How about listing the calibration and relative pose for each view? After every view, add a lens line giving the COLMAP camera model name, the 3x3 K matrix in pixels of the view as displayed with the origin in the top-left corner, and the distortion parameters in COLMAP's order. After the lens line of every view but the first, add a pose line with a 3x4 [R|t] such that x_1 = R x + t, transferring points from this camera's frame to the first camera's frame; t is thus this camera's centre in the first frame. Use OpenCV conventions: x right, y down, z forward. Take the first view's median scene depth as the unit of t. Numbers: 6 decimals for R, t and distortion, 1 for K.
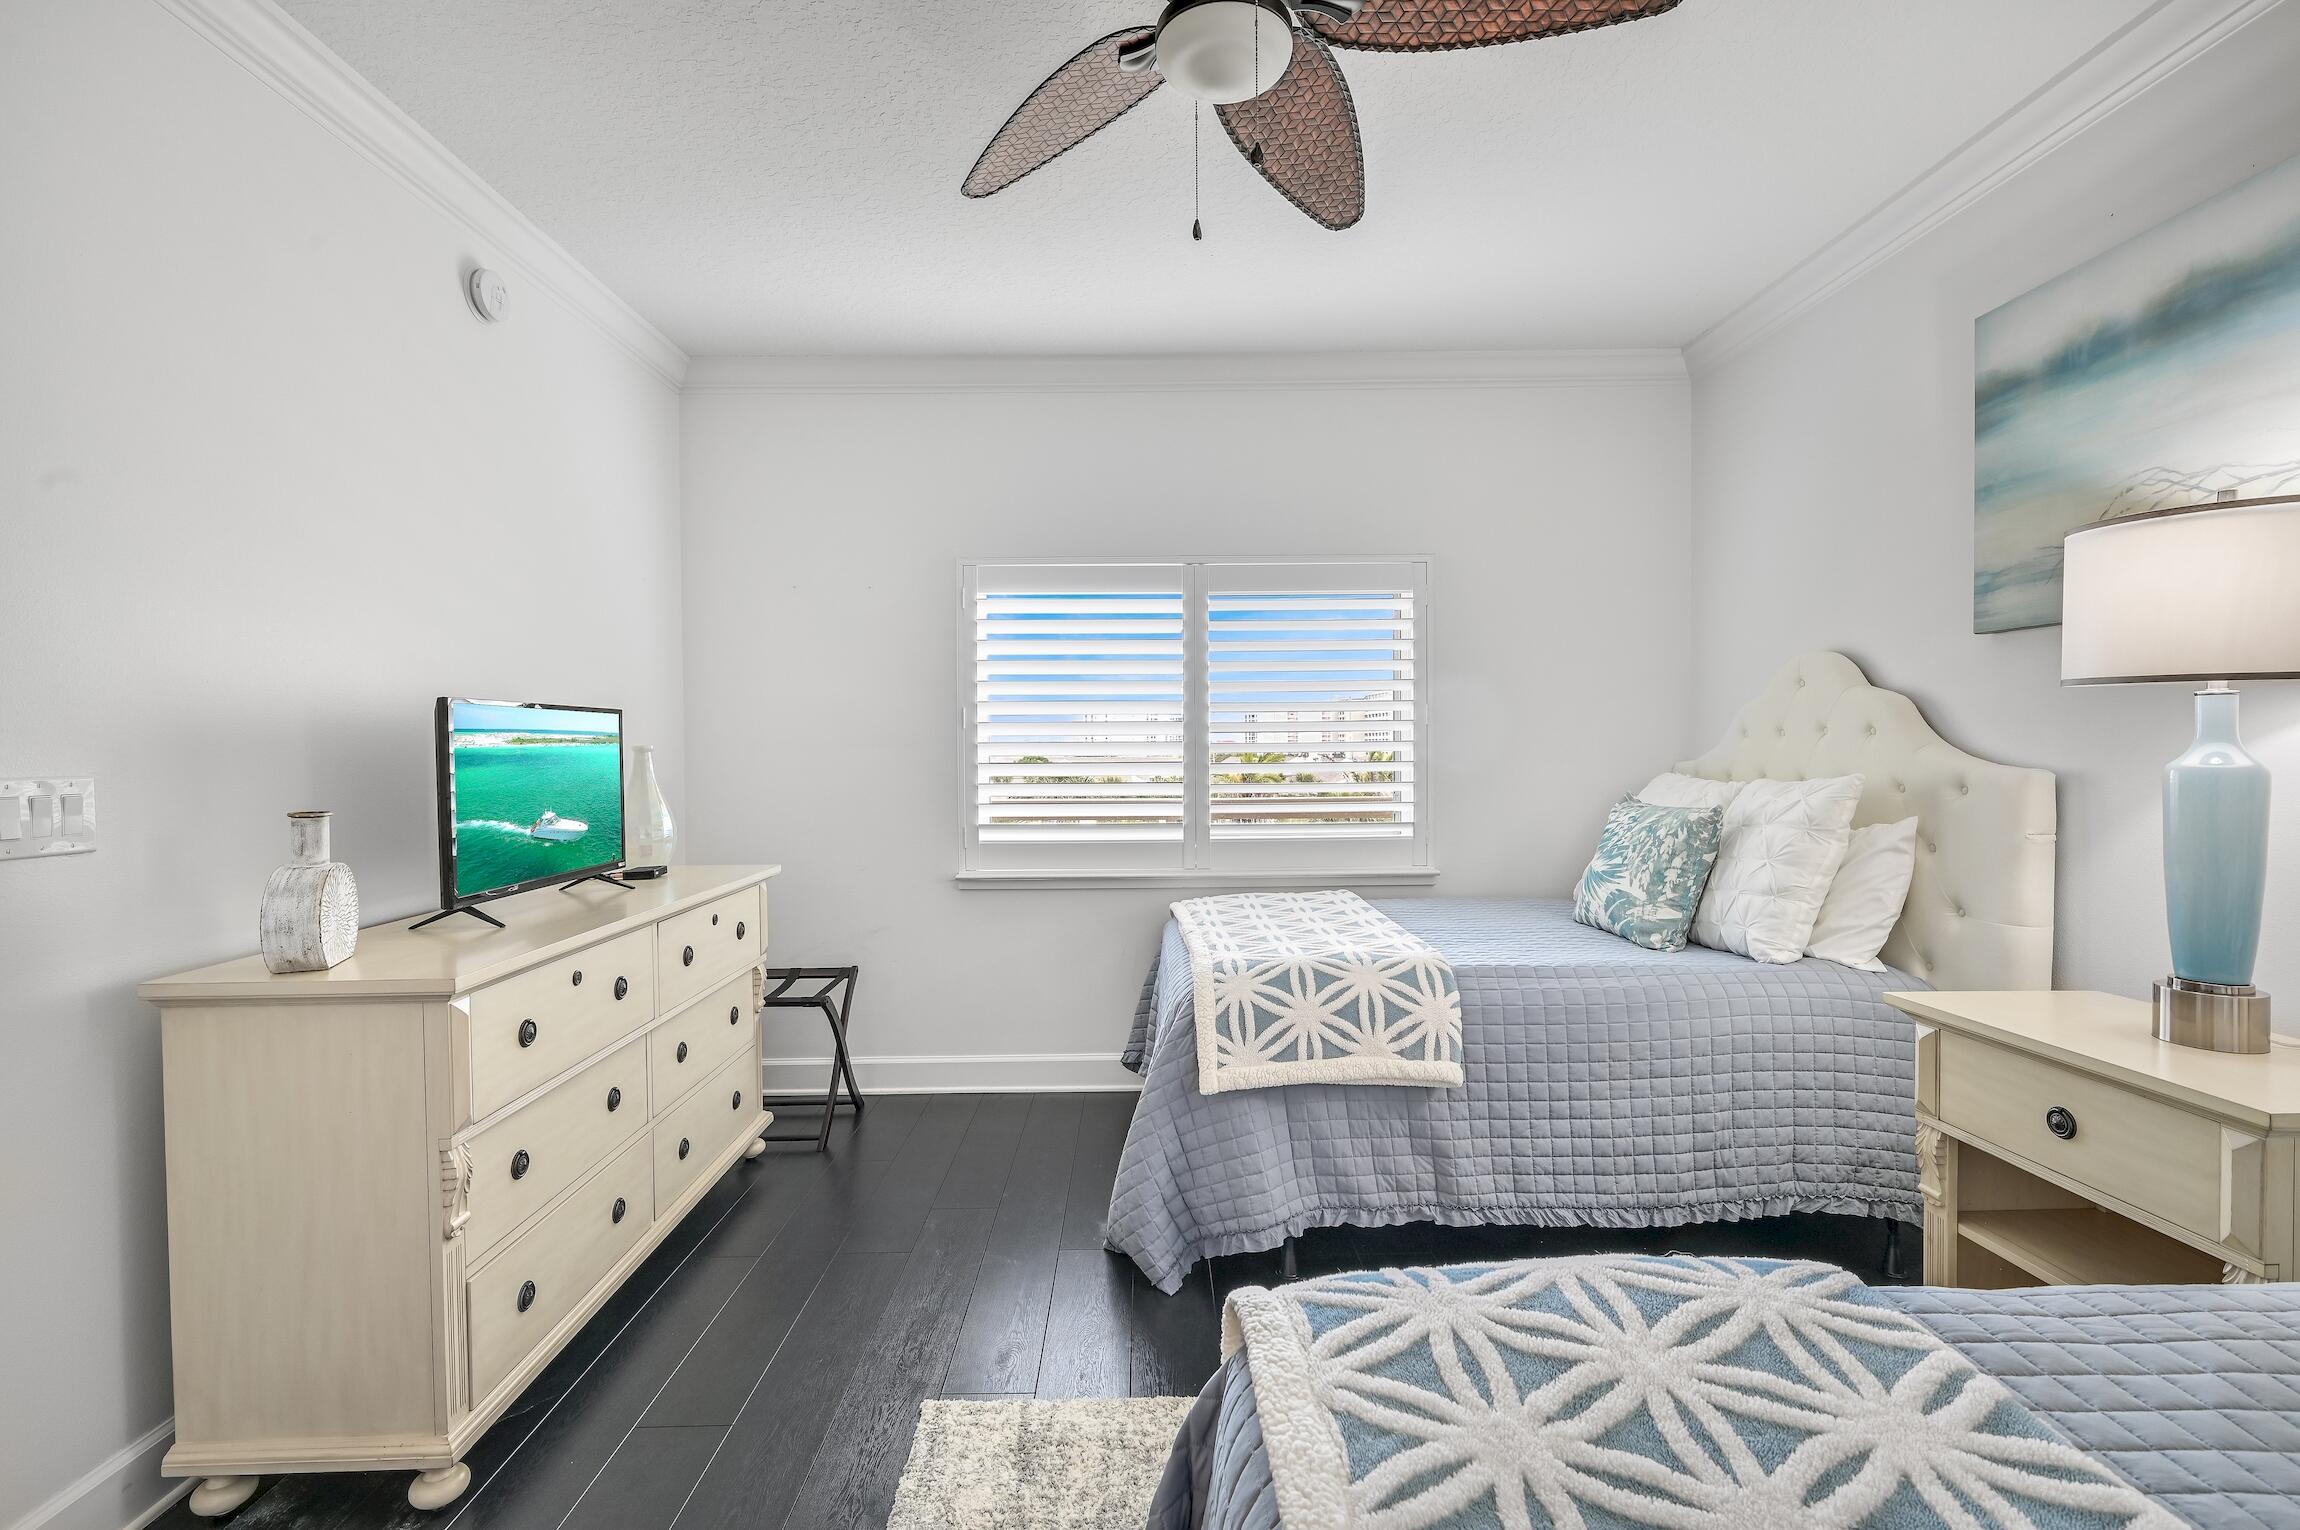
lens RADIAL K [[1020.1, 0, 1154.3], [0, 1020.1, 772.0], [0, 0, 1]] dist [0.000553, 0.000132]
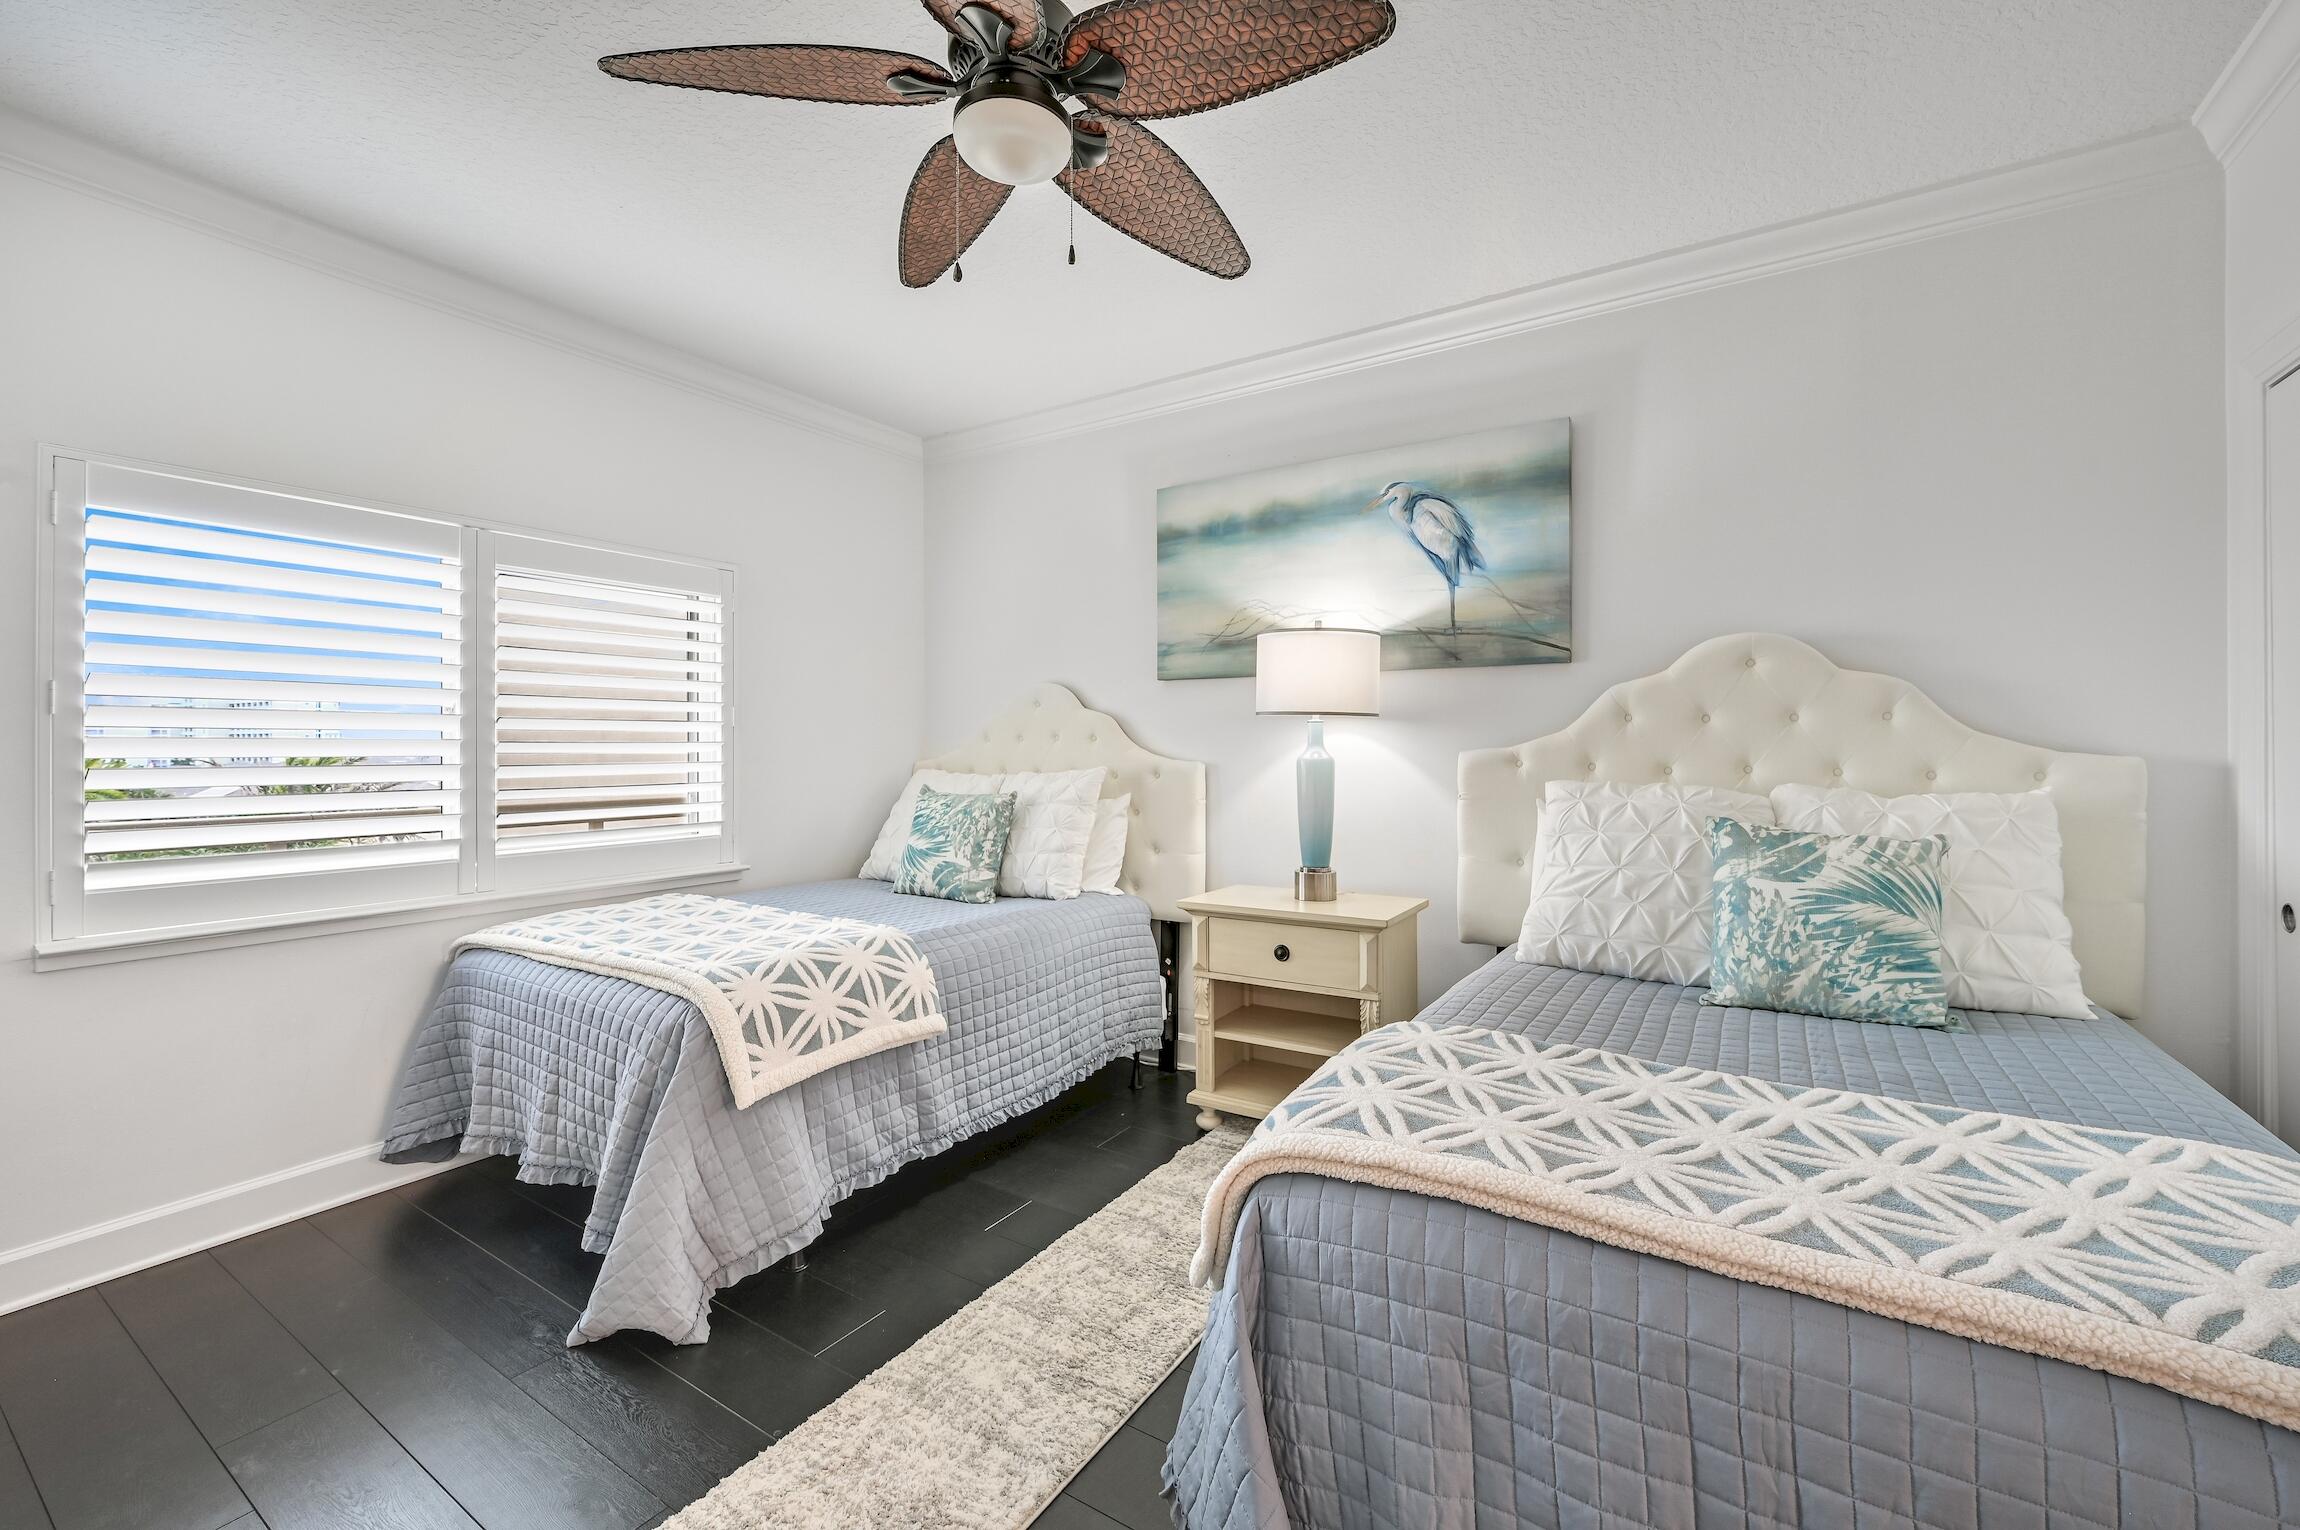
lens RADIAL K [[916.5, 0, 1163.0], [0, 916.5, 750.4], [0, 0, 1]] dist [-0.001957, 0.000774]
pose [[0.553805, 0.003739, 0.832638, -0.434705], [0.017713, 0.999711, -0.016271, 0.002069], [-0.832458, 0.023760, 0.553579, 0.186665]]
